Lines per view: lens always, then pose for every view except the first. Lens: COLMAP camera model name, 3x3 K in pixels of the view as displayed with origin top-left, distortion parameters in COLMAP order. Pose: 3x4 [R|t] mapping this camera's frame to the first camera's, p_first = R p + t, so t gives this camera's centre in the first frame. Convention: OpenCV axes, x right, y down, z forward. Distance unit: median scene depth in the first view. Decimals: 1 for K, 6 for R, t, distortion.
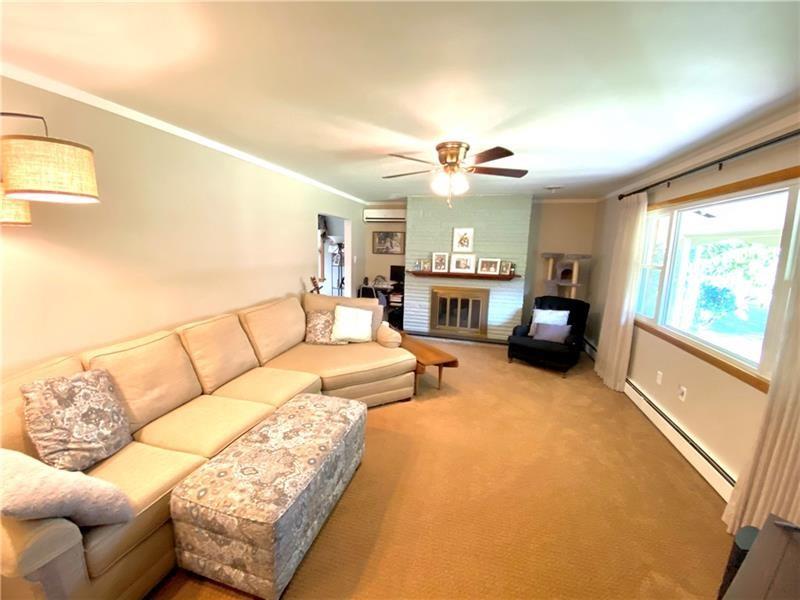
lens RADIAL K [[325.4, 0, 397.5], [0, 325.4, 298.2], [0, 0, 1]] dist [0.040199, -0.030889]
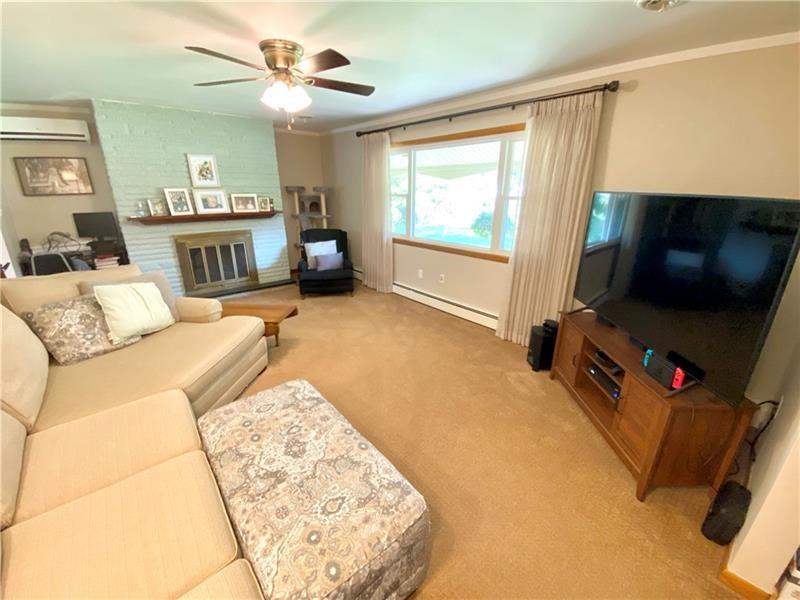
lens RADIAL K [[325.4, 0, 397.5], [0, 325.4, 298.2], [0, 0, 1]] dist [0.040199, -0.030889]
pose [[0.559229, -0.290638, 0.776397, -0.280400], [0.141820, 0.956266, 0.255818, -0.024584], [-0.816793, -0.032952, 0.575989, 0.171934]]
